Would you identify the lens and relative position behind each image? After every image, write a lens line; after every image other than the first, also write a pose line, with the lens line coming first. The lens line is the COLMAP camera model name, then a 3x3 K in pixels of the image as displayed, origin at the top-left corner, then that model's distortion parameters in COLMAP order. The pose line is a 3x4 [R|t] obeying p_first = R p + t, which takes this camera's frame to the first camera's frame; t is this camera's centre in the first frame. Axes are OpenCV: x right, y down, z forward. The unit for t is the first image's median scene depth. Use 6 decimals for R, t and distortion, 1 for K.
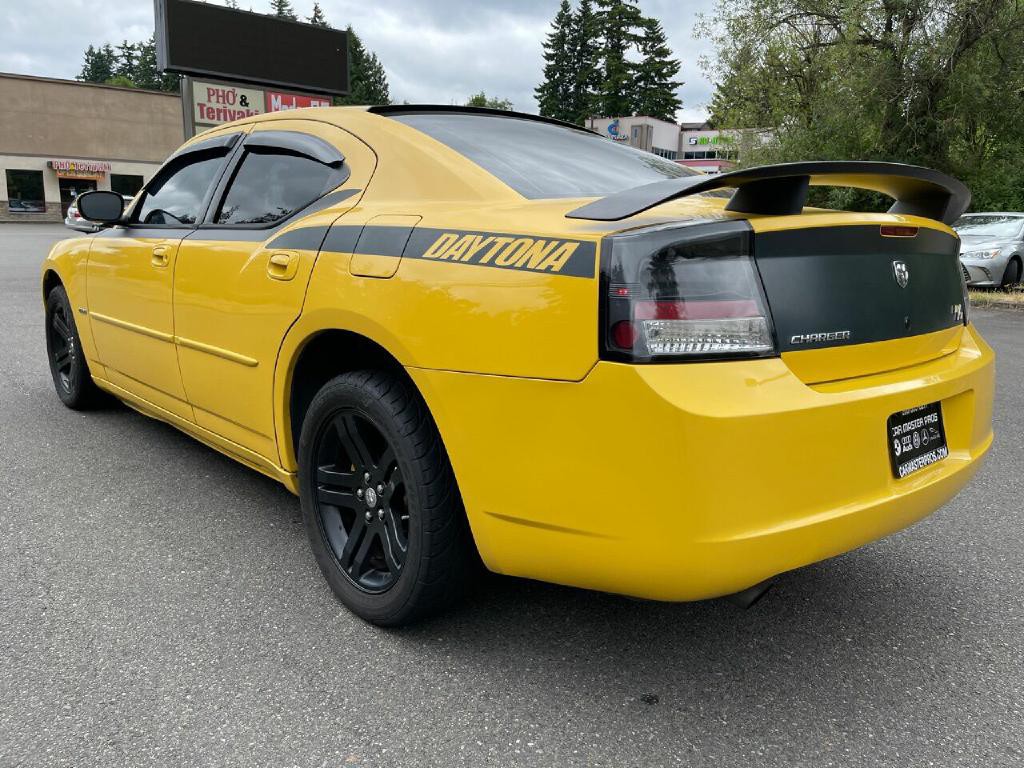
lens RADIAL K [[762.2, 0, 514.4], [0, 762.2, 384.4], [0, 0, 1]] dist [0.068157, -0.089377]
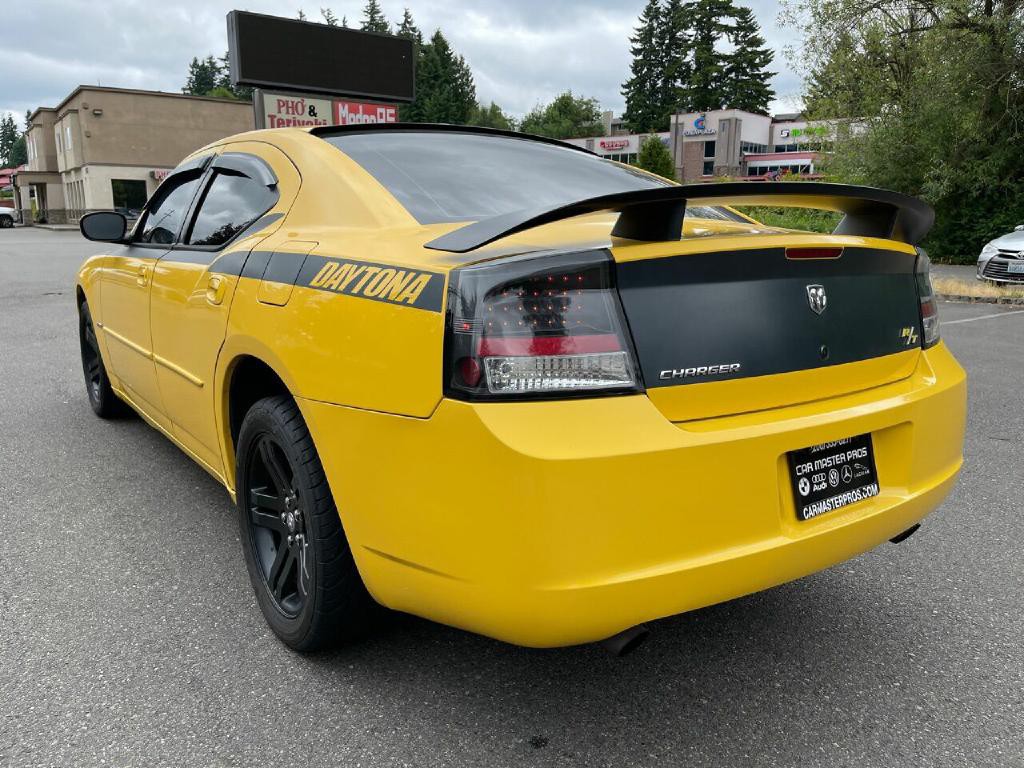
lens RADIAL K [[762.2, 0, 517.4], [0, 762.2, 390.6], [0, 0, 1]] dist [0.068157, -0.089377]
pose [[0.994224, 0.006778, -0.107113, 0.225495], [-0.005834, 0.999941, 0.009126, -0.036401], [0.107169, -0.008448, 0.994205, 0.036460]]
